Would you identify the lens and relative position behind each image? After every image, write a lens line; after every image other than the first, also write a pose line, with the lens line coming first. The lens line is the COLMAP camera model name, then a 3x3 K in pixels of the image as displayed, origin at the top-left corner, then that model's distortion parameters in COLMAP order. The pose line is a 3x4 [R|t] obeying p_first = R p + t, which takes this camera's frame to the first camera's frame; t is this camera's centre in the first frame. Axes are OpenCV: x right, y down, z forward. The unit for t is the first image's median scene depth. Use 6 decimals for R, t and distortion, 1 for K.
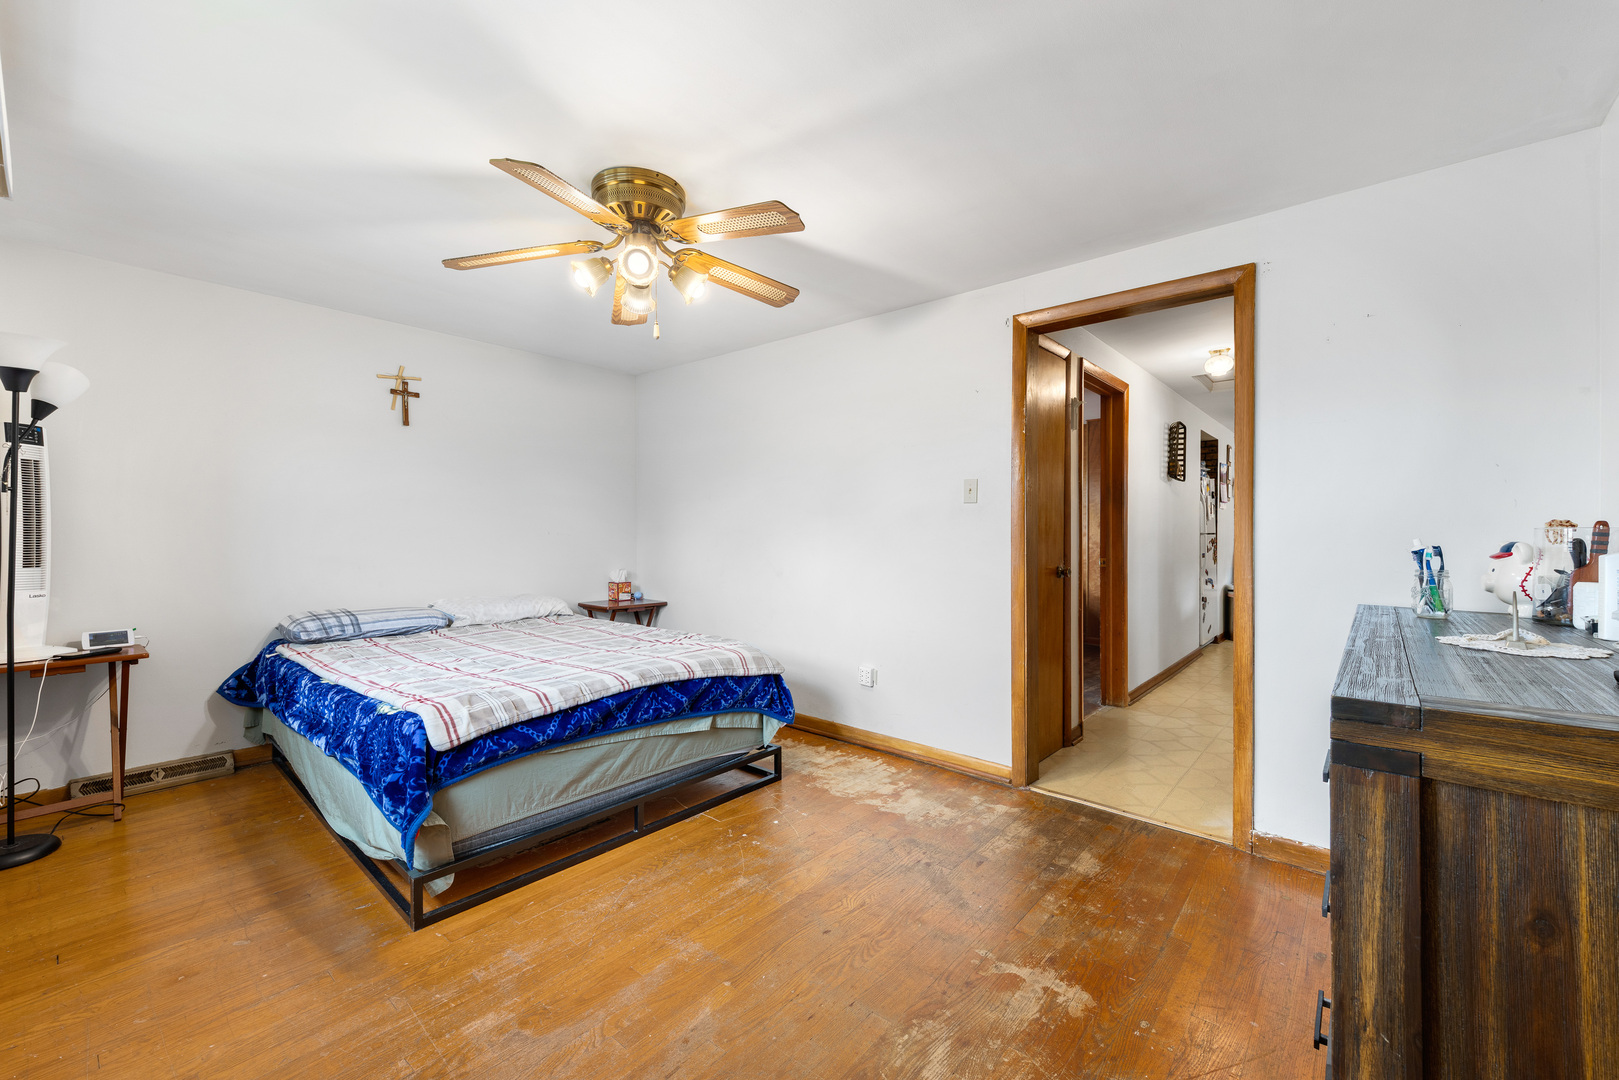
lens RADIAL K [[649.7, 0, 797.3], [0, 649.7, 537.6], [0, 0, 1]] dist [0.024663, -0.011016]
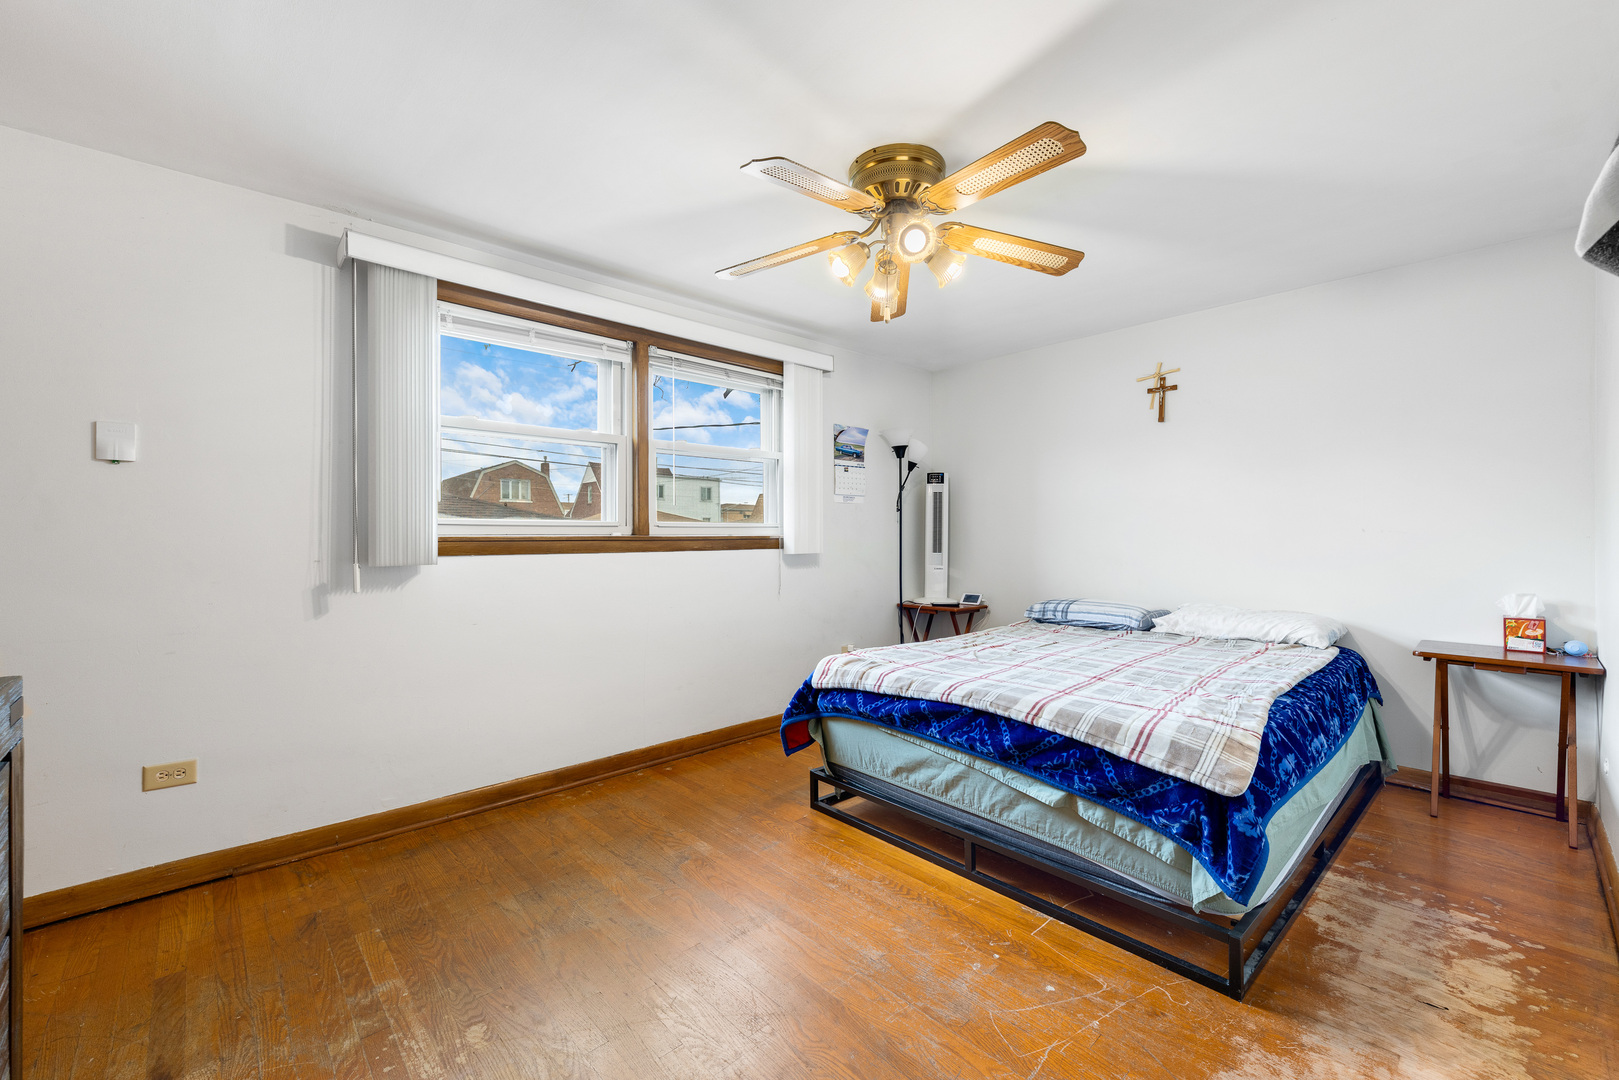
lens RADIAL K [[658.9, 0, 830.0], [0, 658.9, 541.6], [0, 0, 1]] dist [0.018046, -0.011504]
pose [[-0.091473, 0.007742, -0.995777, 0.612556], [-0.002256, 0.999966, 0.007982, 0.001598], [0.995805, 0.002977, -0.091452, 0.838407]]
